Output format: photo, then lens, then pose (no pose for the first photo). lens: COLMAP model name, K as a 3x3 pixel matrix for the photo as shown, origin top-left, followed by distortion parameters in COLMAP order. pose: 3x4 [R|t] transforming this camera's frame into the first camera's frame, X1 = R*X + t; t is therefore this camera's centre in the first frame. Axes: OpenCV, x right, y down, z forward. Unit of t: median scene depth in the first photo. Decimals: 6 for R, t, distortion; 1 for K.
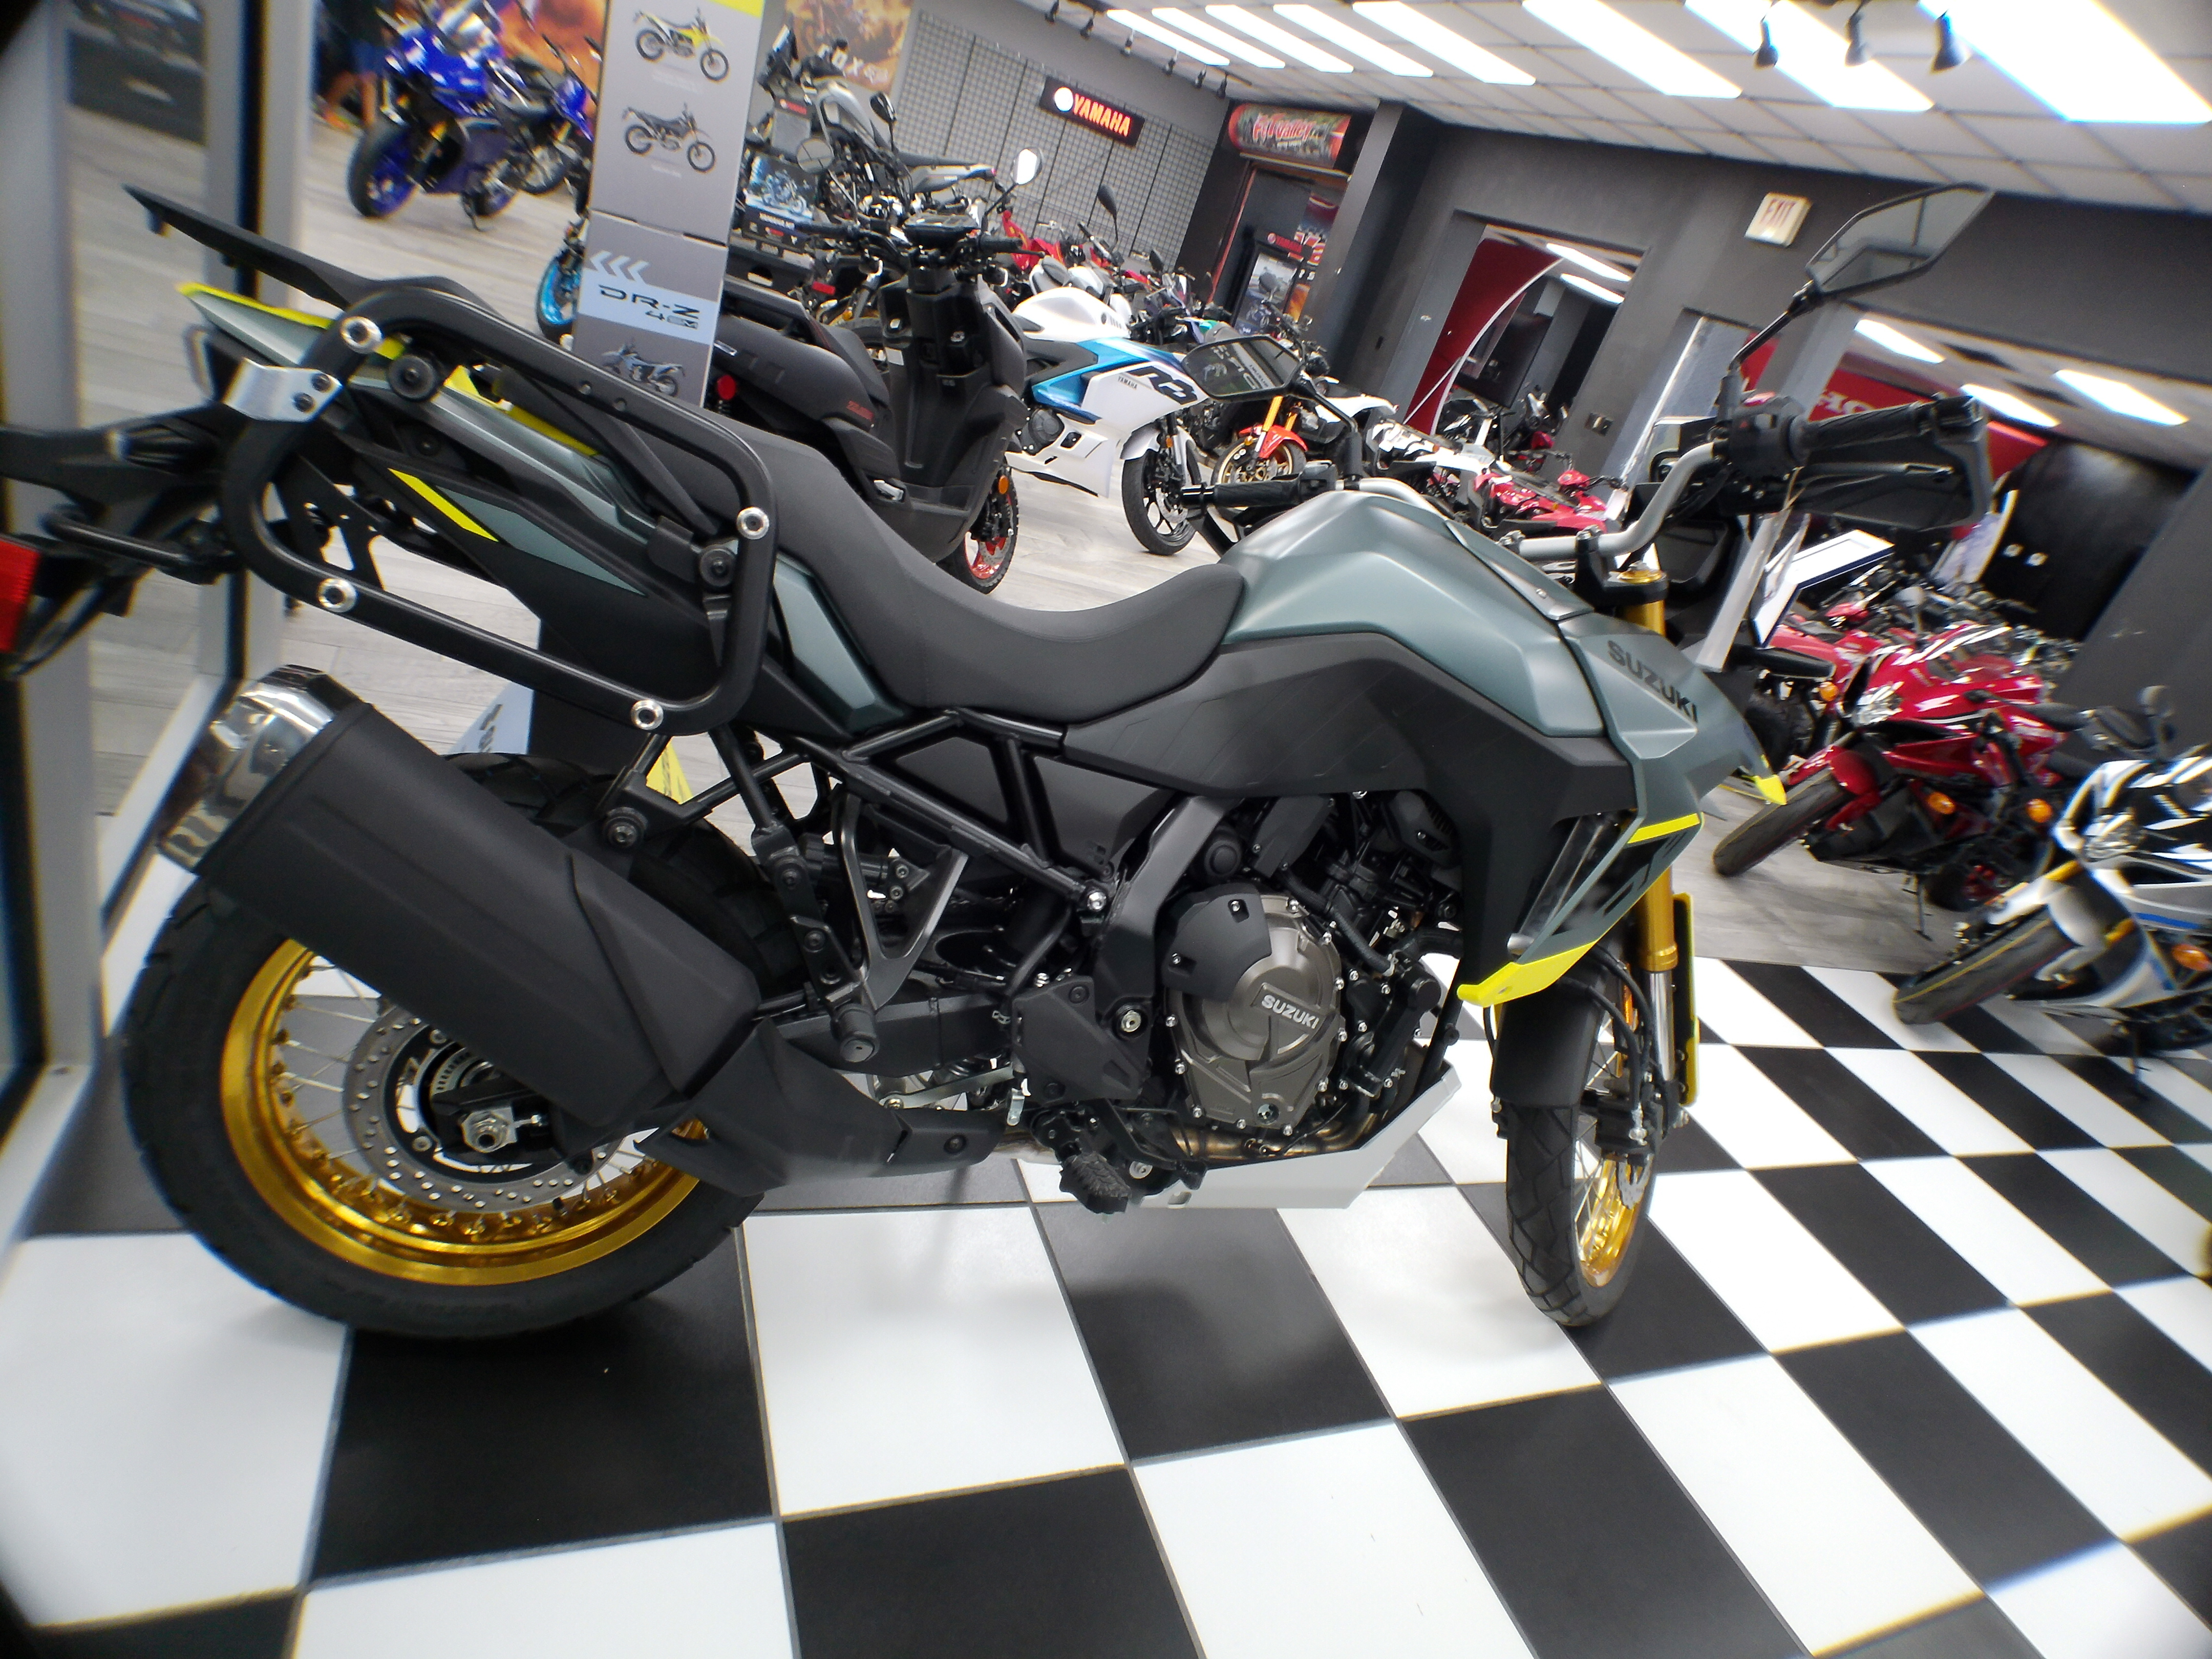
lens RADIAL K [[1207.1, 0, 1106.0], [0, 1207.1, 829.5], [0, 0, 1]] dist [-0.069162, 0.037350]
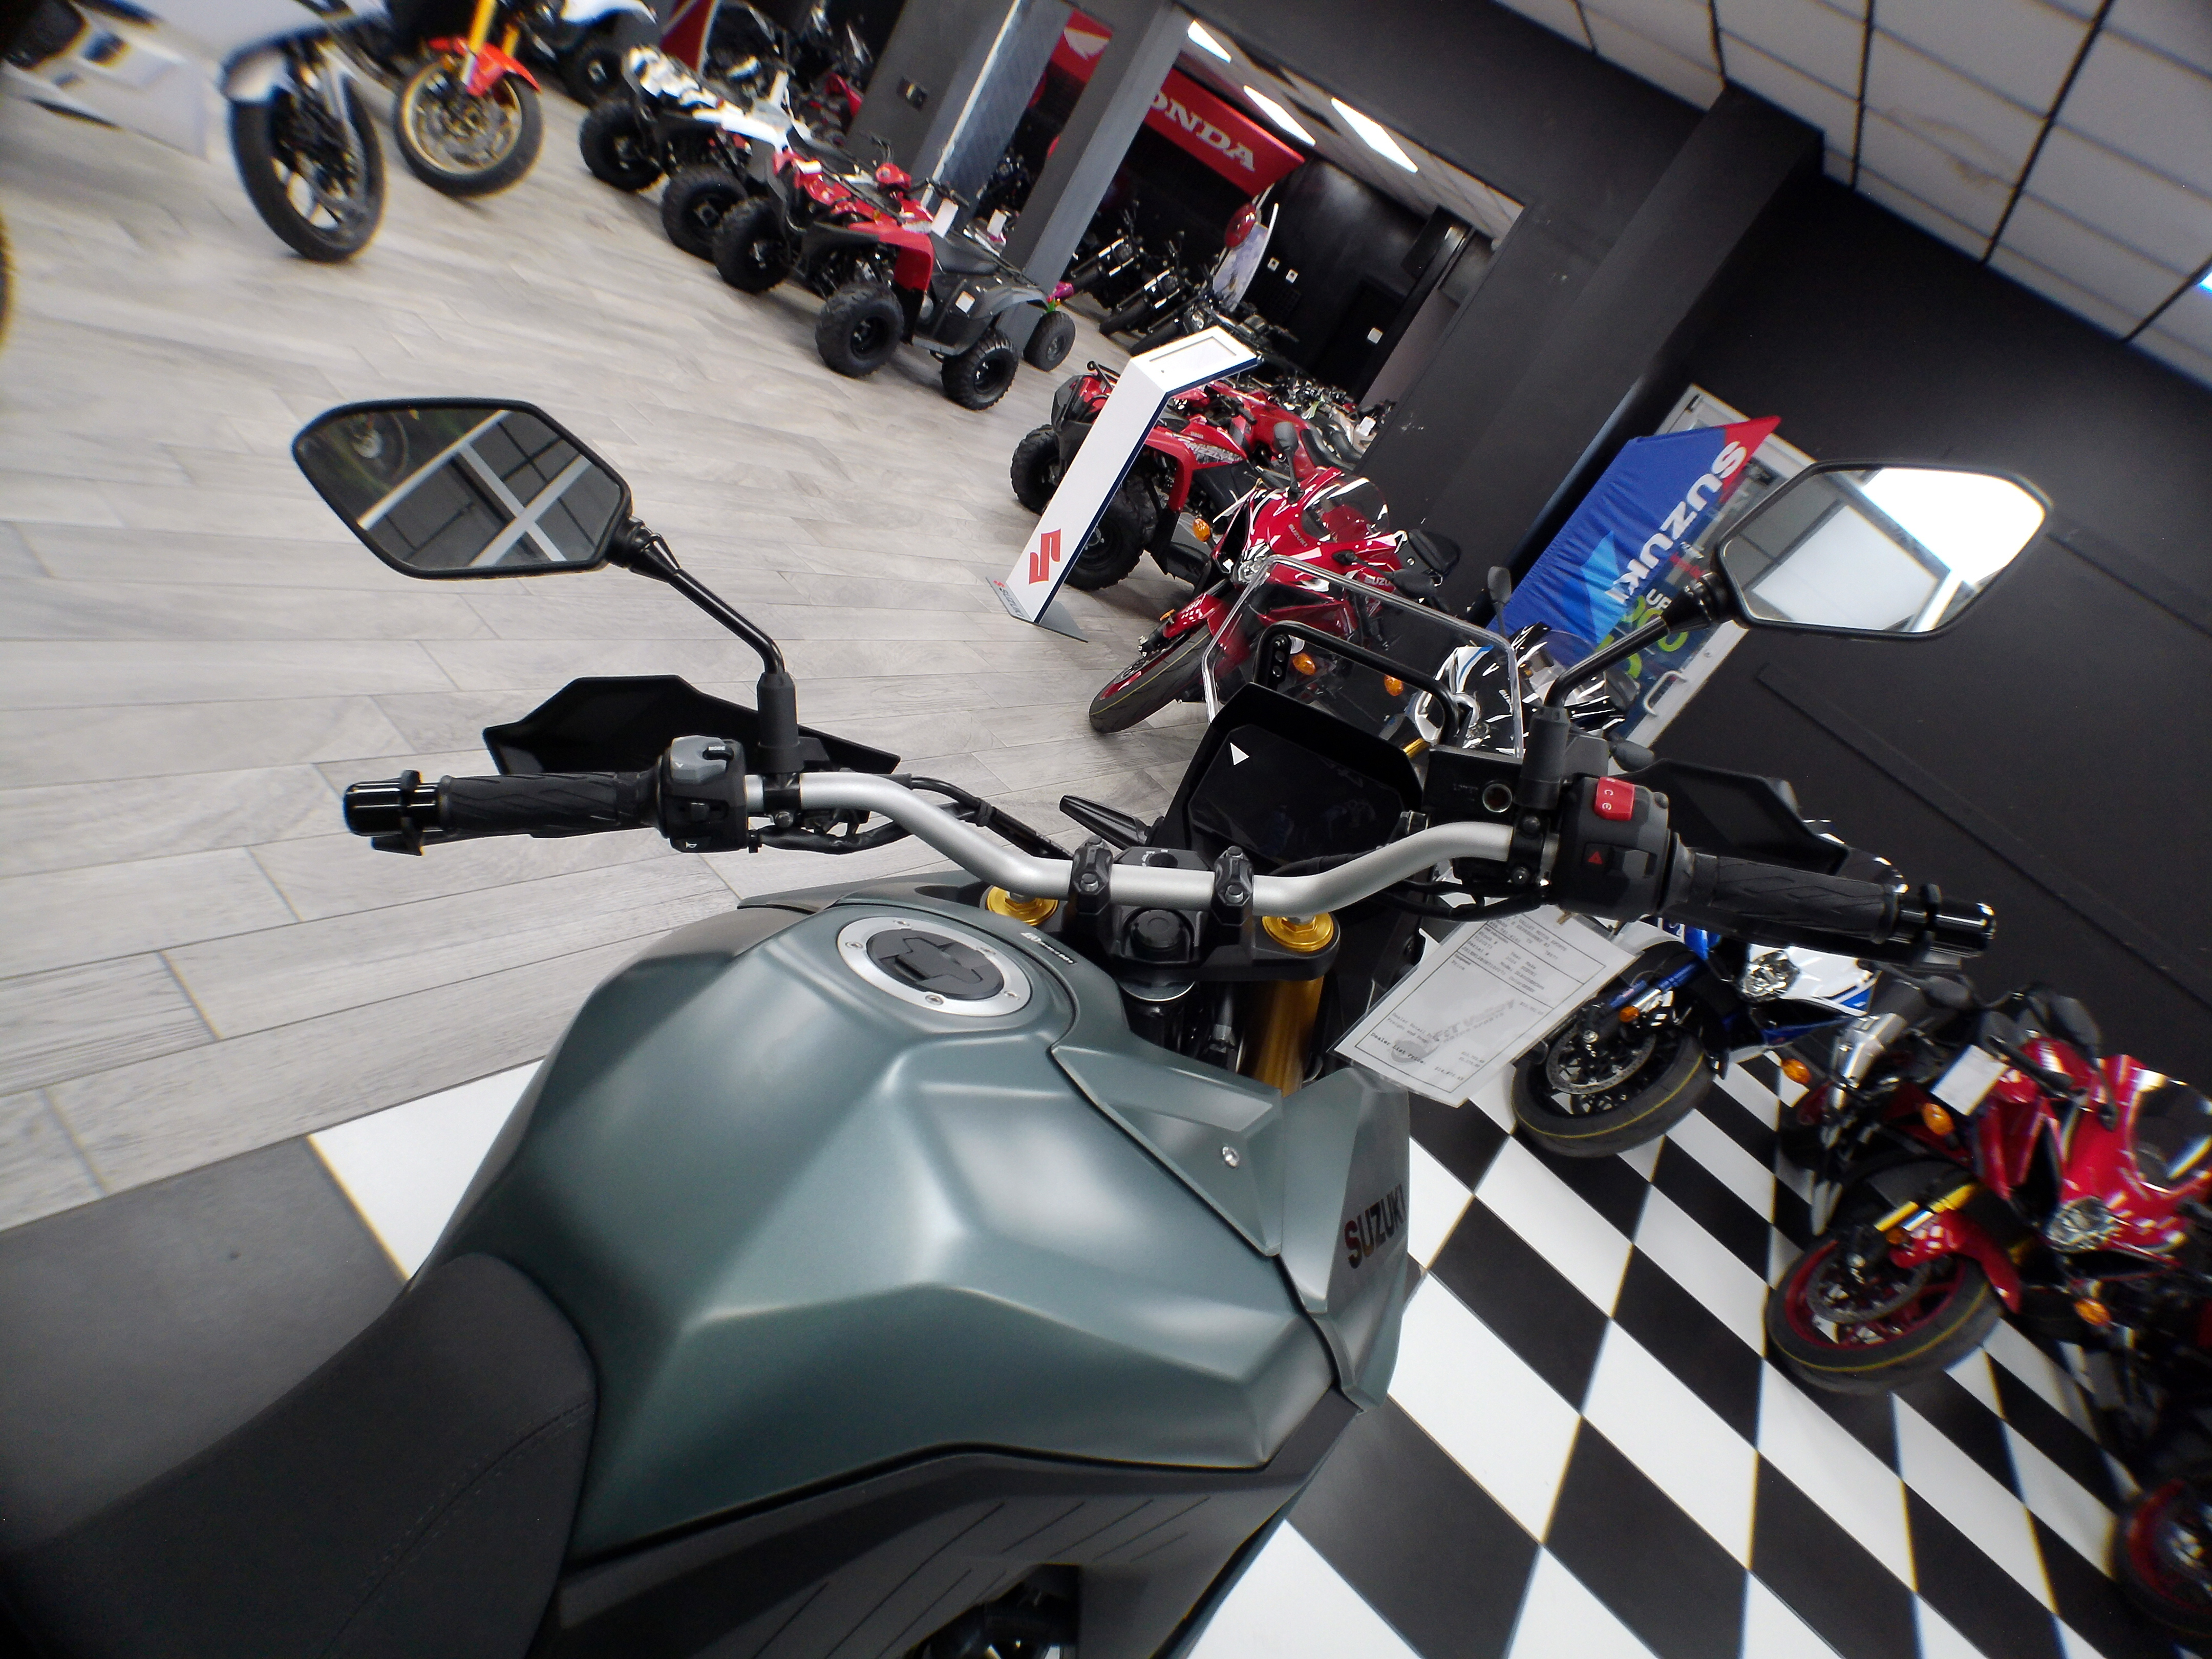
lens RADIAL K [[1229.8, 0, 1106.6], [0, 1229.8, 791.3], [0, 0, 1]] dist [-0.001997, 0.010292]
pose [[0.845369, -0.132975, 0.517367, 0.015866], [0.000473, 0.968707, 0.248206, -0.090667], [-0.534183, -0.209581, 0.818978, 0.122955]]
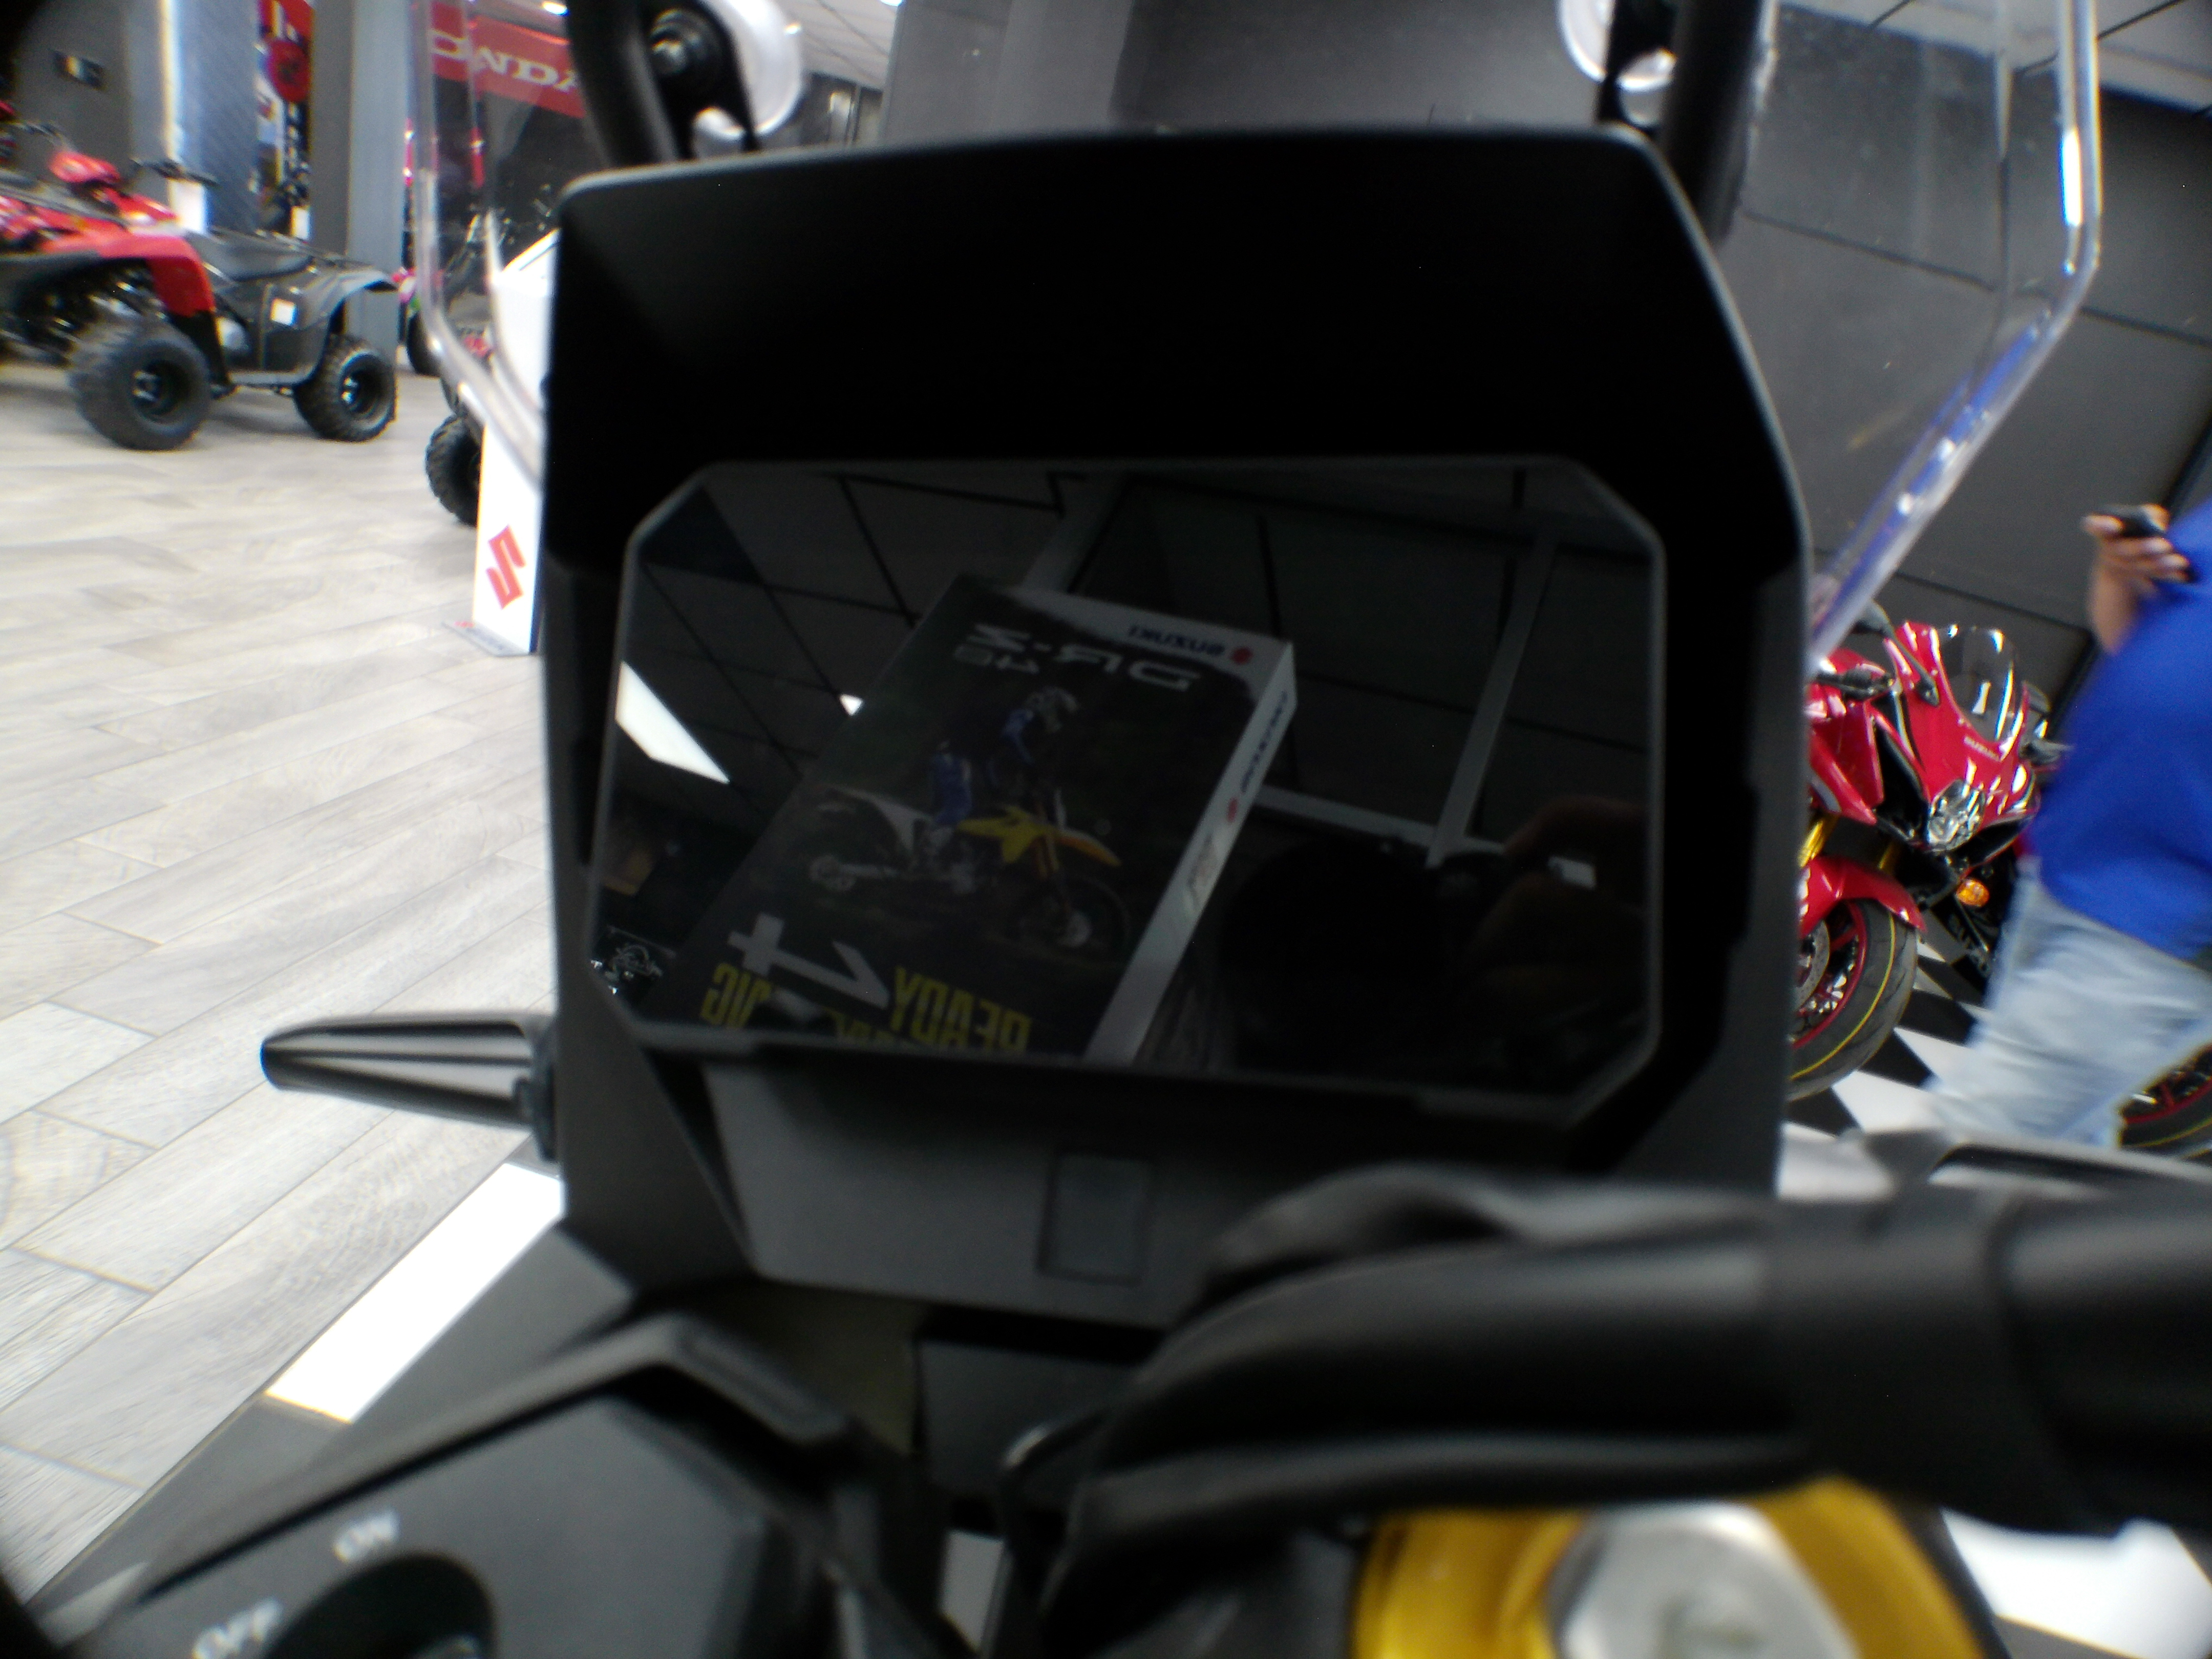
lens RADIAL K [[1207.1, 0, 1106.0], [0, 1207.1, 829.5], [0, 0, 1]] dist [-0.069162, 0.037350]
pose [[0.538936, -0.487553, 0.686906, 0.098188], [0.315305, 0.872947, 0.372218, -0.057279], [-0.781109, 0.015983, 0.624191, 0.222922]]
